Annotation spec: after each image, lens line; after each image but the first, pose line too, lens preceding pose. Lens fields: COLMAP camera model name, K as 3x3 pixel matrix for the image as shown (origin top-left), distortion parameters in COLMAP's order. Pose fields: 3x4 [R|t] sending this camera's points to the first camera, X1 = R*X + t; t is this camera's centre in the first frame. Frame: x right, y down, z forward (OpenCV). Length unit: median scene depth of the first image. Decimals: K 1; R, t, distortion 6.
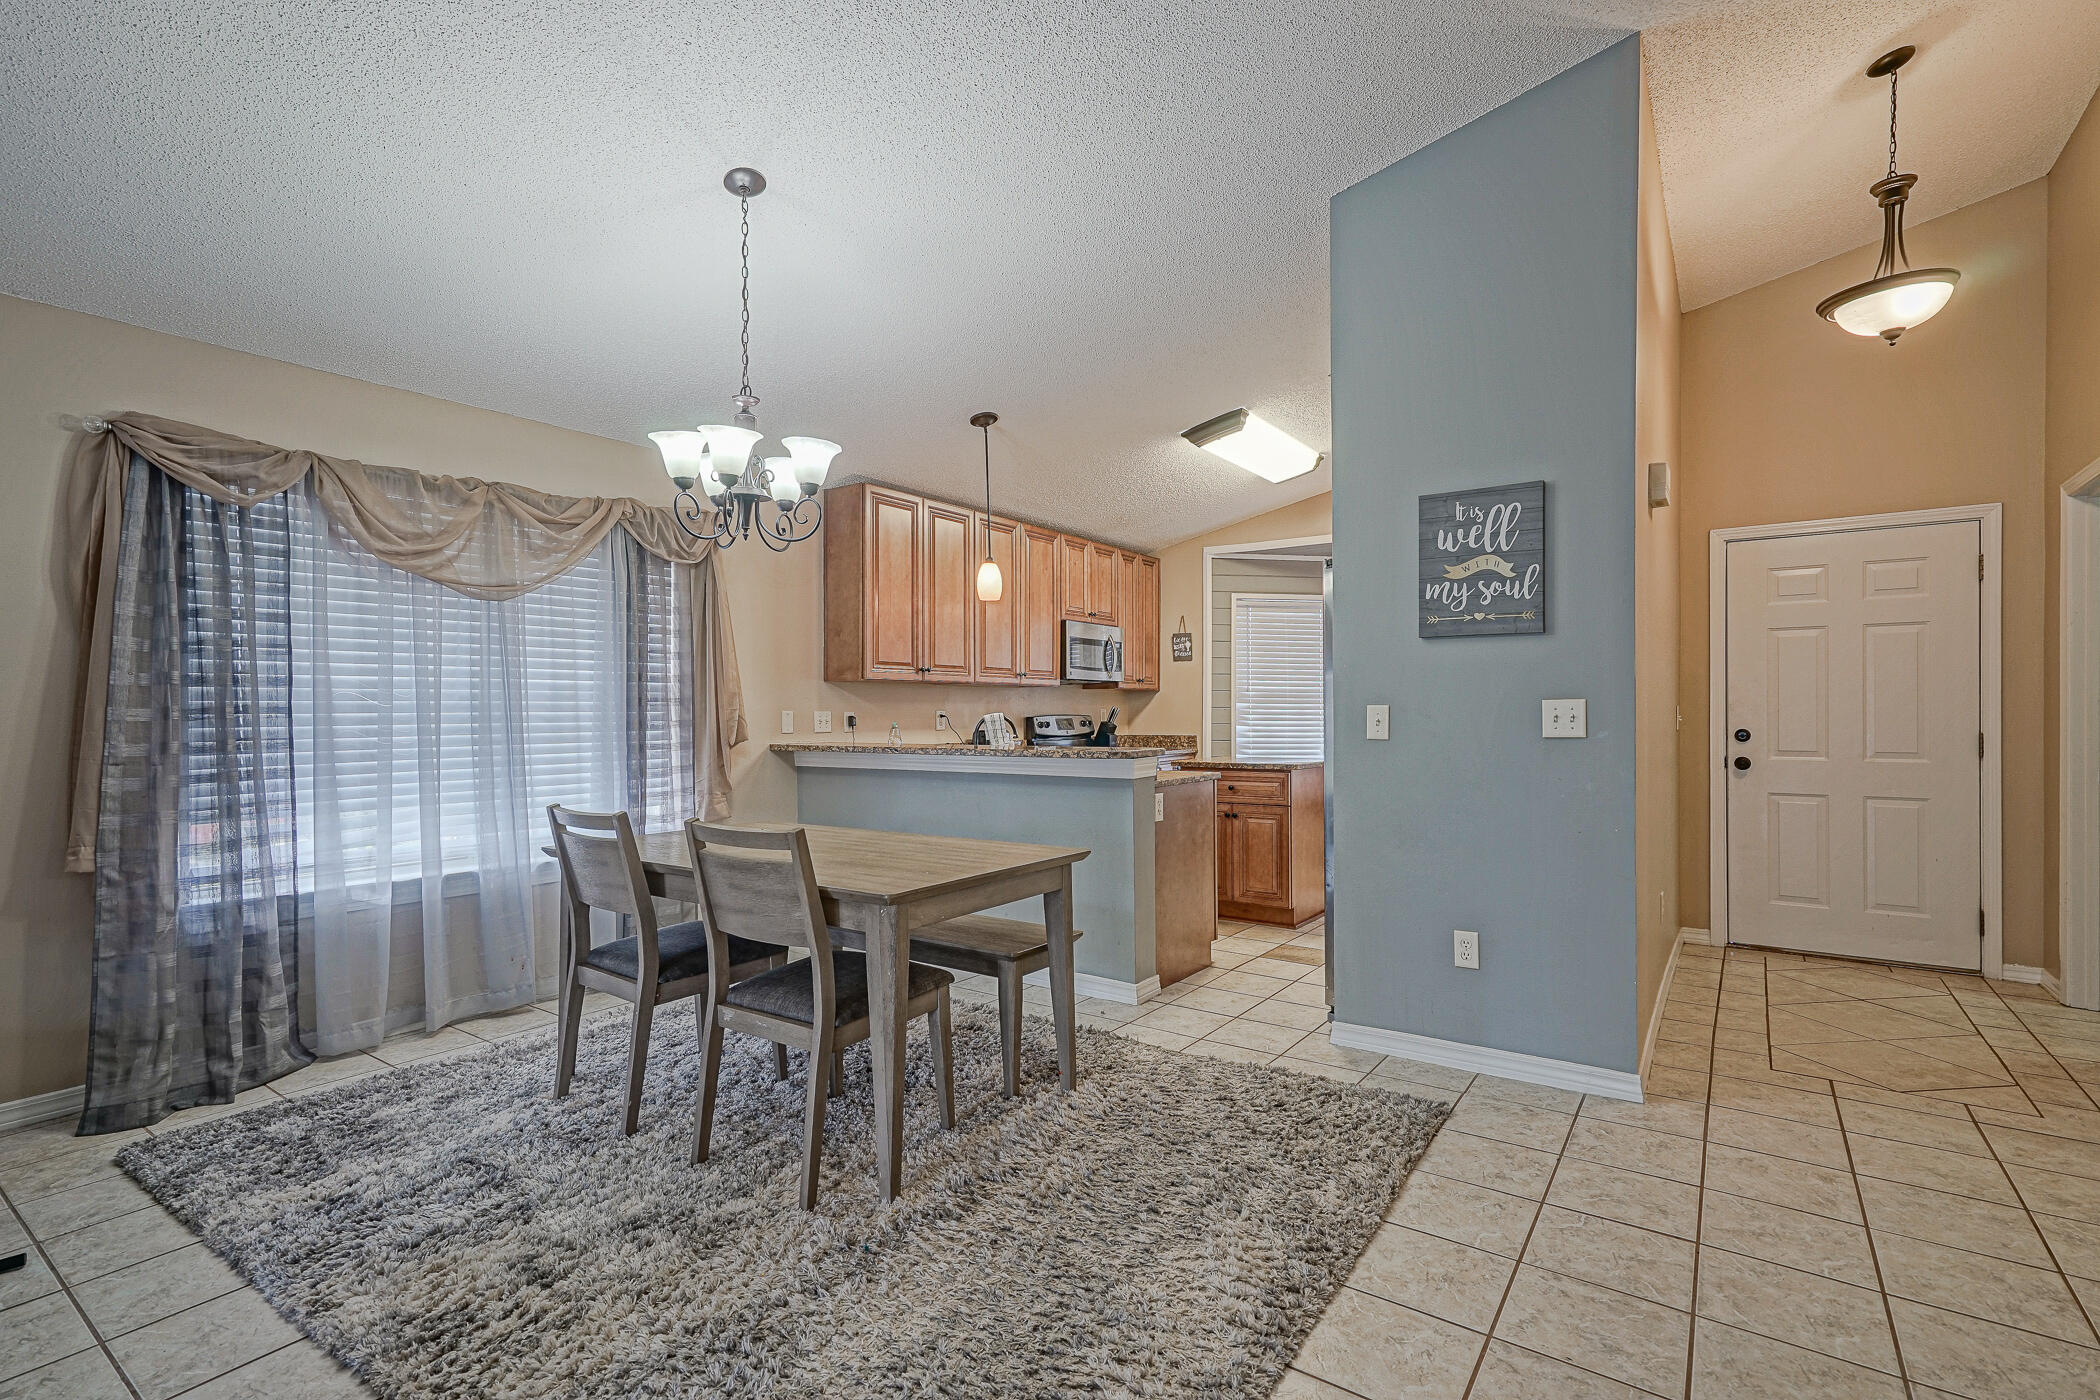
lens RADIAL K [[973.7, 0, 1044.0], [0, 973.7, 719.5], [0, 0, 1]] dist [0.007272, 0.005276]
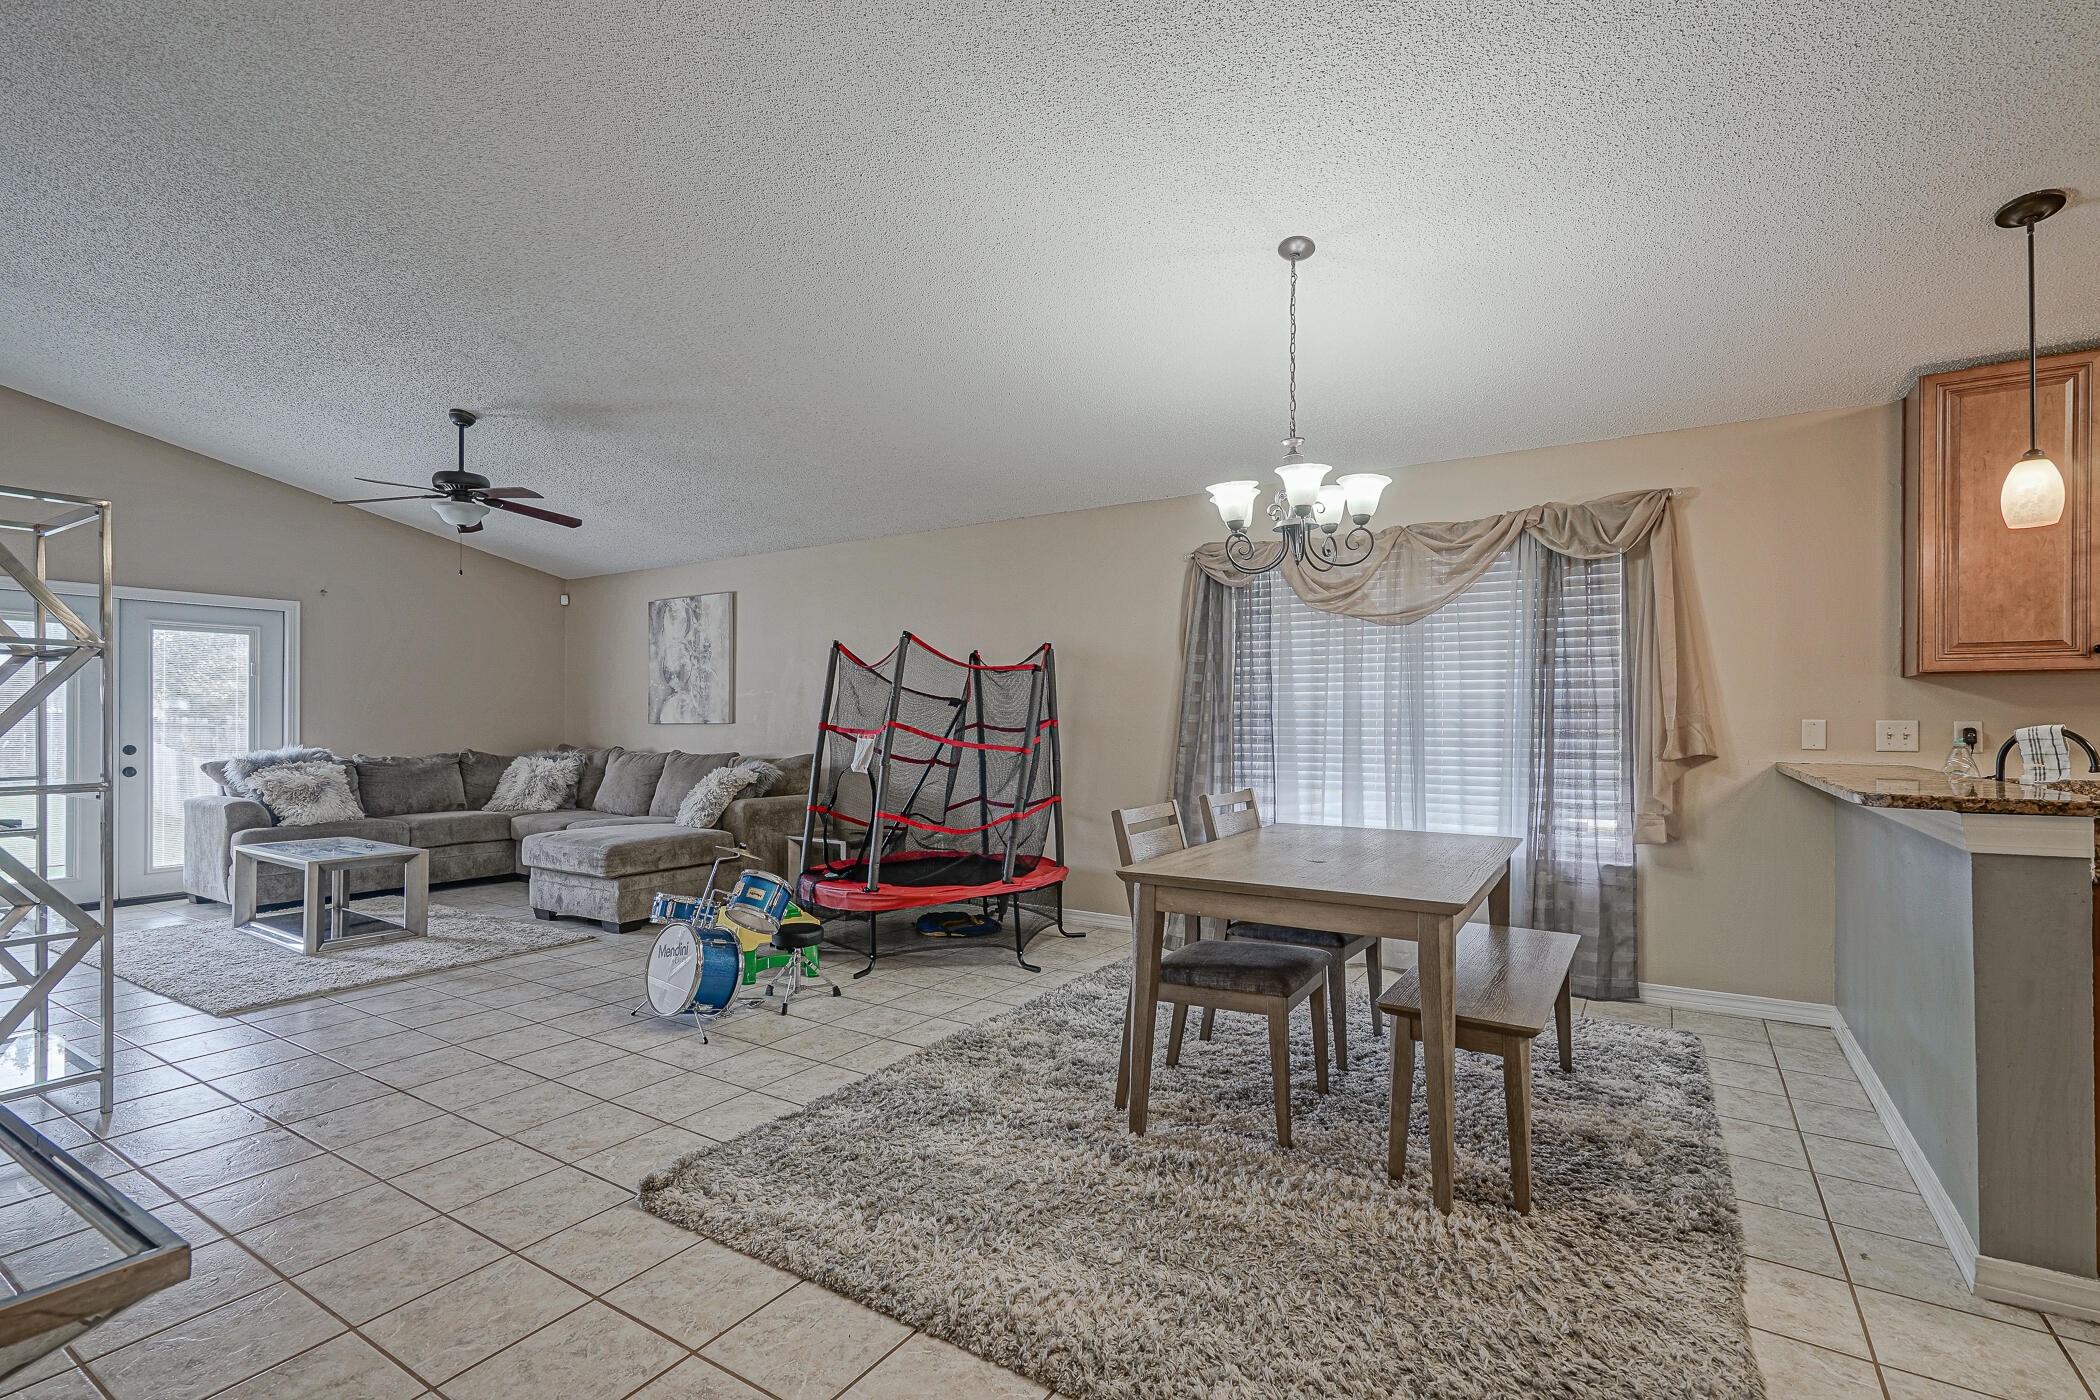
lens RADIAL K [[973.7, 0, 1041.6], [0, 973.7, 710.5], [0, 0, 1]] dist [0.007272, 0.005276]
pose [[0.056206, -0.002470, -0.998416, 0.581015], [-0.014677, 0.999887, -0.003300, -0.006085], [0.998311, 0.014839, 0.056164, 0.468857]]
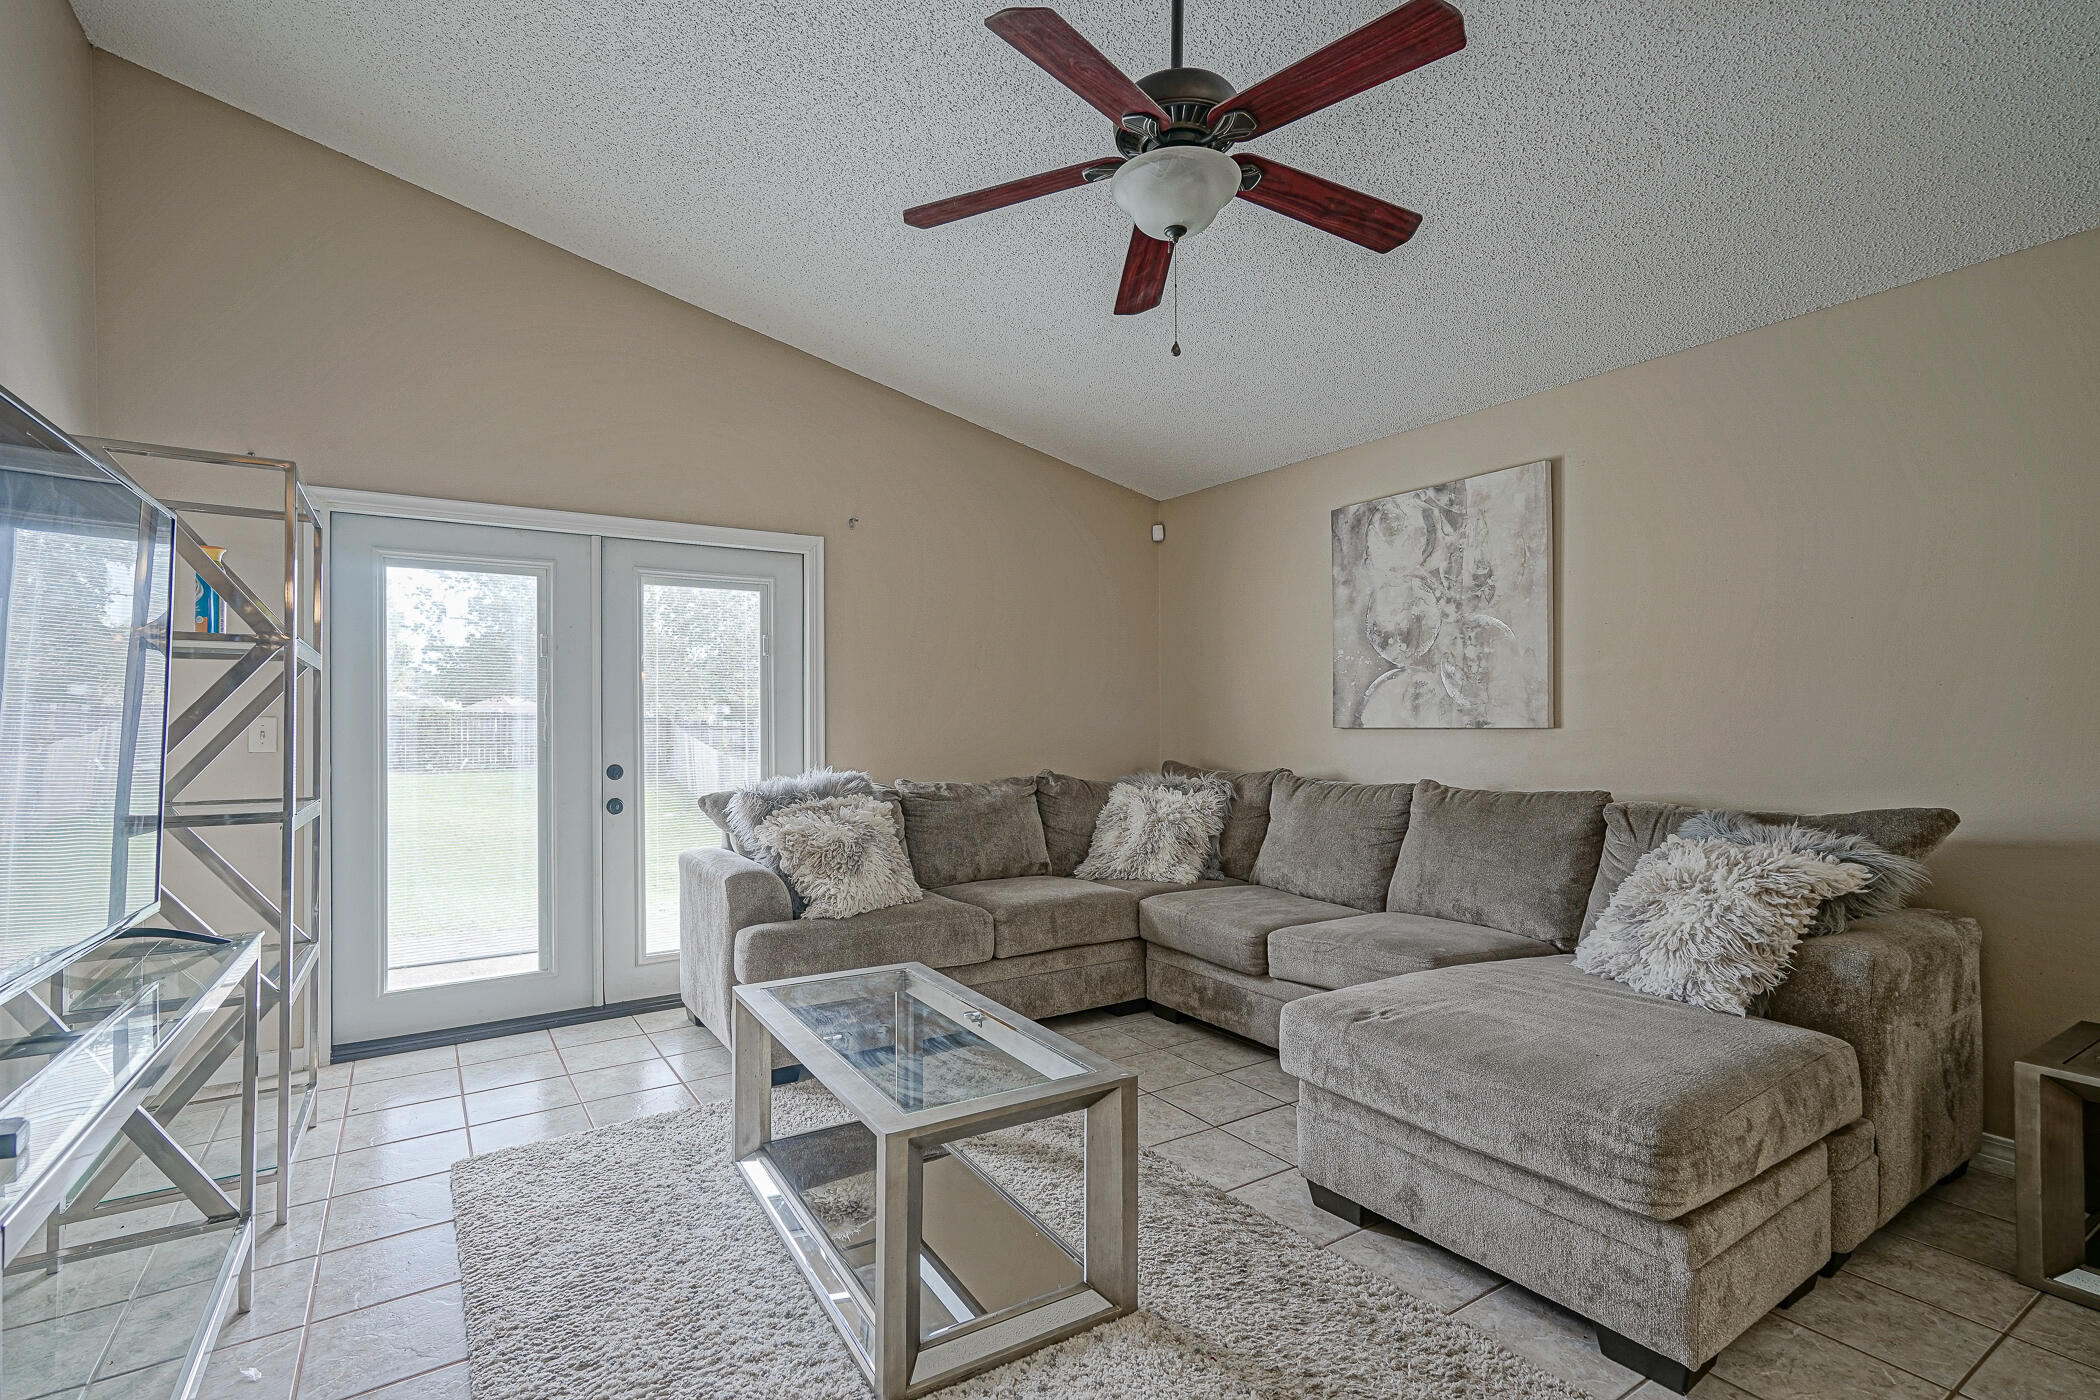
lens RADIAL K [[973.7, 0, 1048.8], [0, 973.7, 706.7], [0, 0, 1]] dist [0.007272, 0.005276]
pose [[-0.335379, -0.003521, -0.942077, -0.305098], [-0.004676, 0.999987, -0.002073, 0.005420], [0.942072, 0.003710, -0.335391, -0.159788]]
